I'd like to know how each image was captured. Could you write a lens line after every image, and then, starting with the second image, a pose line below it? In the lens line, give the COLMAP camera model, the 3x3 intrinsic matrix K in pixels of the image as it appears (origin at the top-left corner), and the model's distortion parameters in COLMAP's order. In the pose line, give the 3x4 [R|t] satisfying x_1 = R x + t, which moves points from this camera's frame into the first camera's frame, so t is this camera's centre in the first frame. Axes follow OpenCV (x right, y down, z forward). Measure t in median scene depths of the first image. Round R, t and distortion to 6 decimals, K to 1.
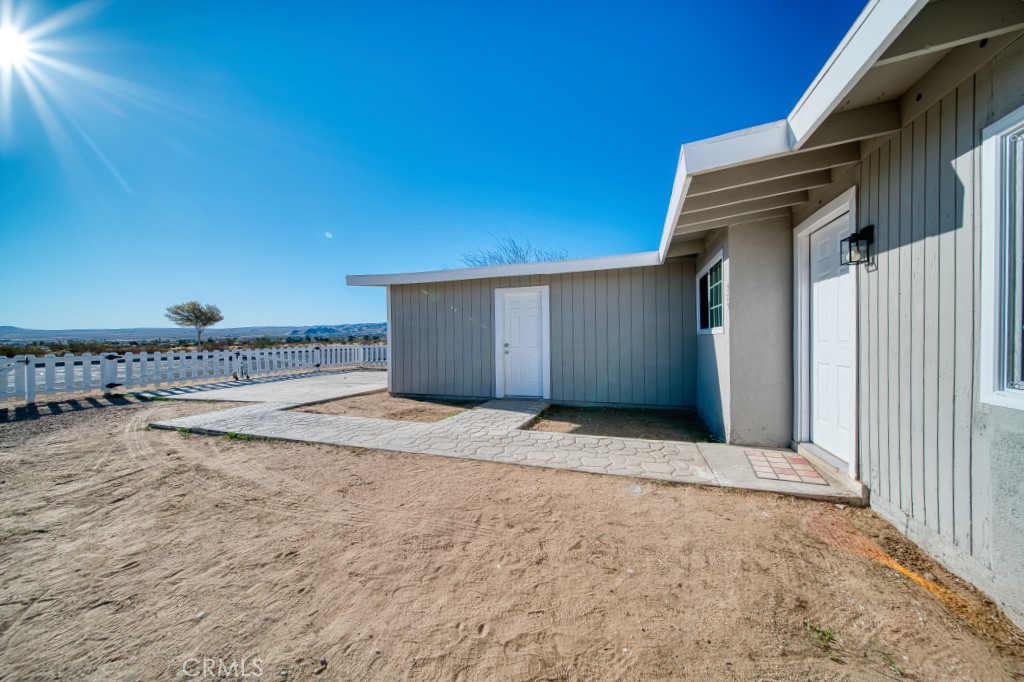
lens RADIAL K [[355.2, 0, 510.3], [0, 355.2, 341.6], [0, 0, 1]] dist [0.000598, -0.001037]
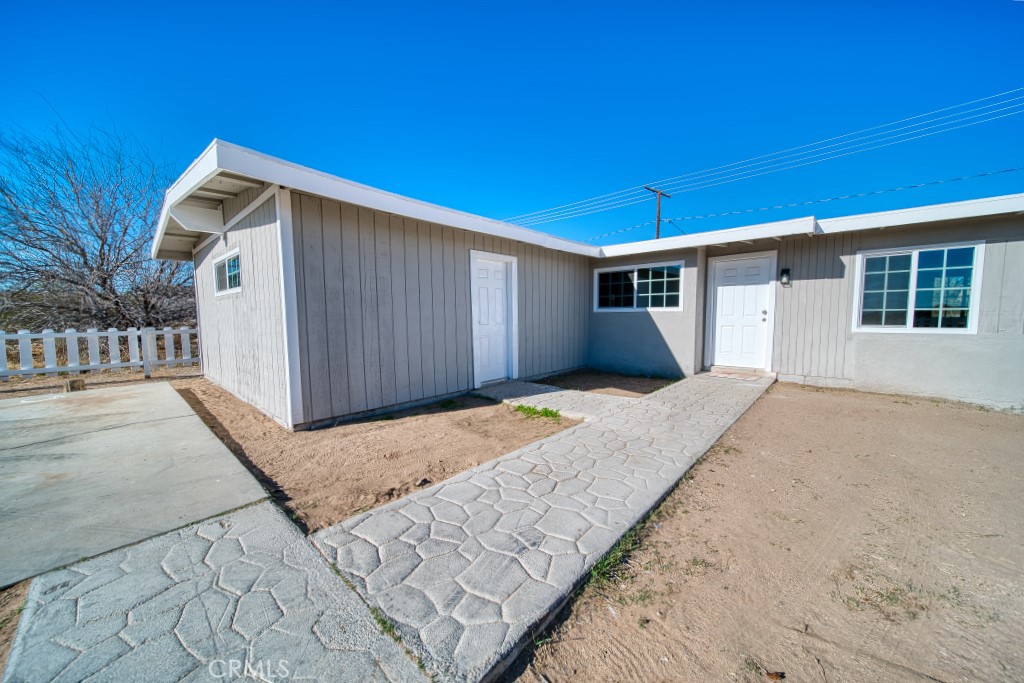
lens RADIAL K [[355.2, 0, 510.3], [0, 355.2, 342.1], [0, 0, 1]] dist [0.000598, -0.001037]
pose [[0.410354, -0.061820, 0.909829, -0.707788], [0.010116, 0.997947, 0.063244, 0.004287], [-0.911870, -0.016748, 0.410136, 0.585141]]
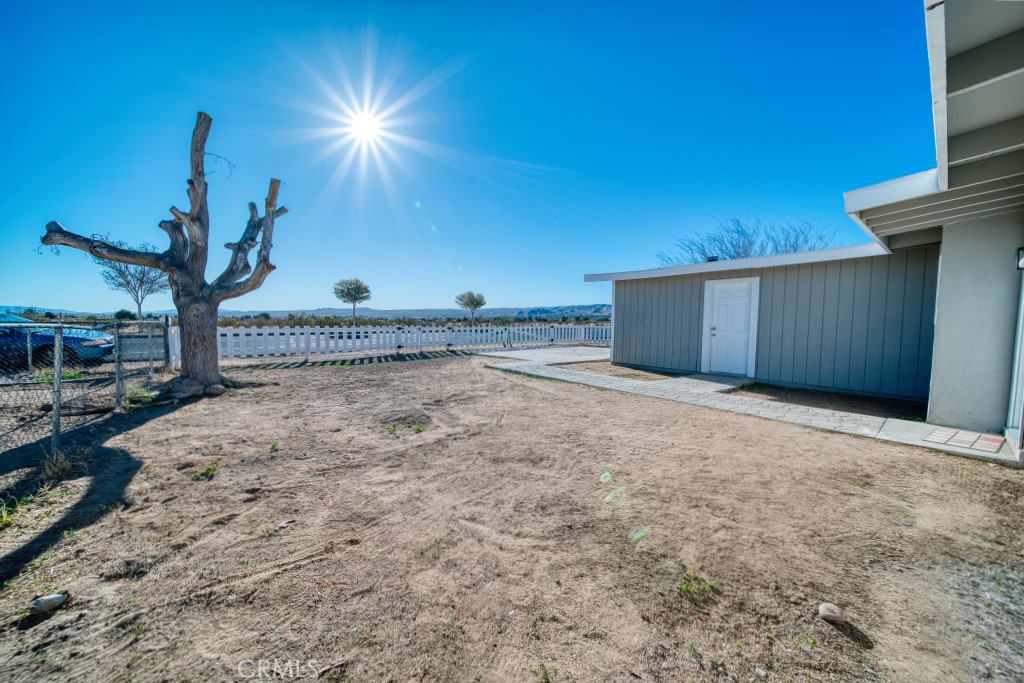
lens RADIAL K [[355.2, 0, 510.3], [0, 355.2, 342.1], [0, 0, 1]] dist [0.000598, -0.001037]
pose [[0.843086, 0.053184, -0.535142, 0.051884], [-0.024541, 0.997866, 0.060507, -0.000893], [0.537218, -0.037880, 0.842592, -0.348464]]
